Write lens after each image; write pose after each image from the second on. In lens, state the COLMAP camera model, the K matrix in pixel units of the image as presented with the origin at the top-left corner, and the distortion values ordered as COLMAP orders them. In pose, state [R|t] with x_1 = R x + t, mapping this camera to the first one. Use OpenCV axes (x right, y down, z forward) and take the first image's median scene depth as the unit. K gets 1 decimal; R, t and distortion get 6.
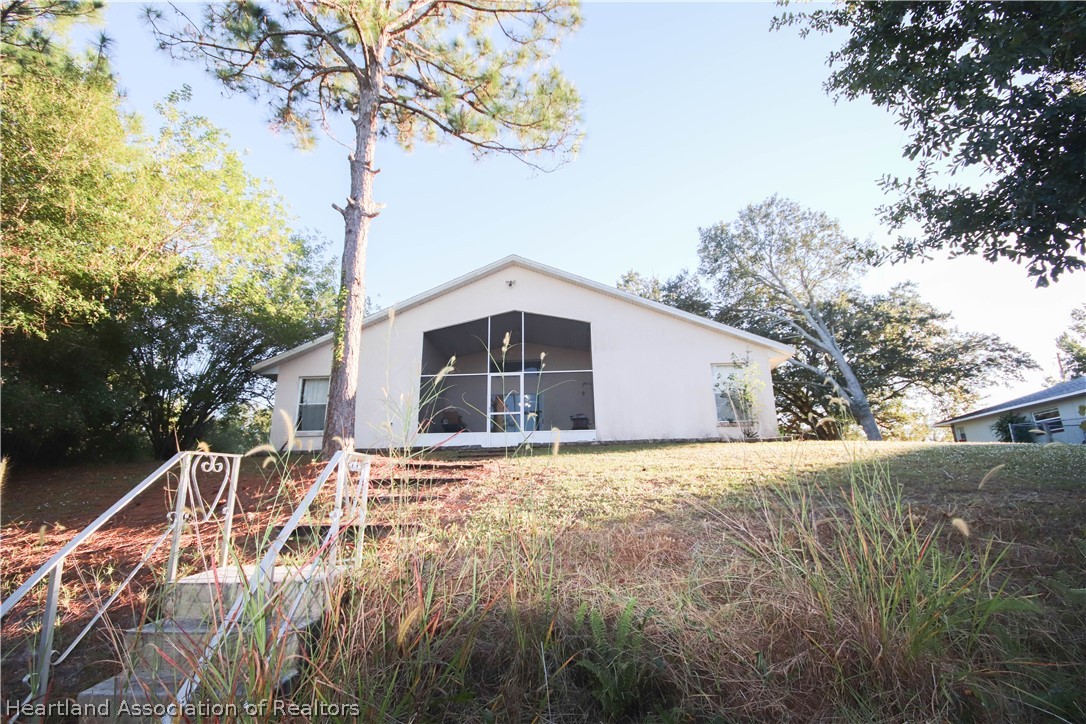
lens RADIAL K [[495.1, 0, 537.8], [0, 495.1, 376.3], [0, 0, 1]] dist [0.000981, 0.000123]
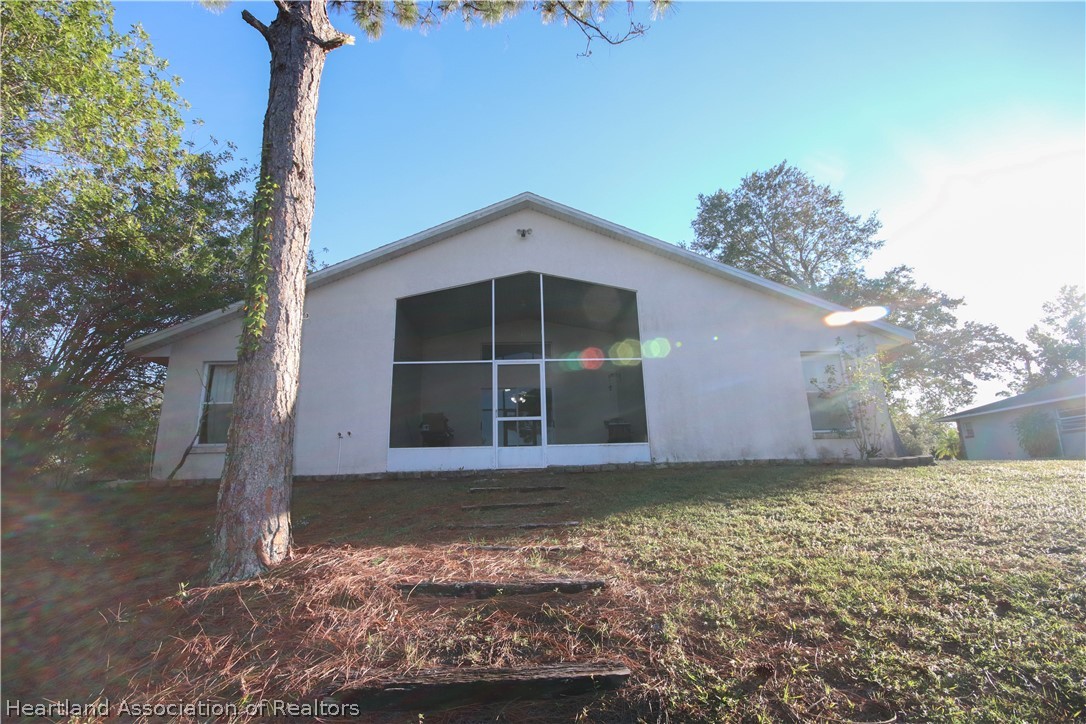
lens RADIAL K [[495.1, 0, 537.8], [0, 495.1, 376.3], [0, 0, 1]] dist [0.000981, 0.000123]
pose [[0.994150, 0.010031, 0.107540, -0.112391], [-0.013621, 0.999372, 0.032698, -0.007552], [-0.107145, -0.033972, 0.993663, 0.301931]]
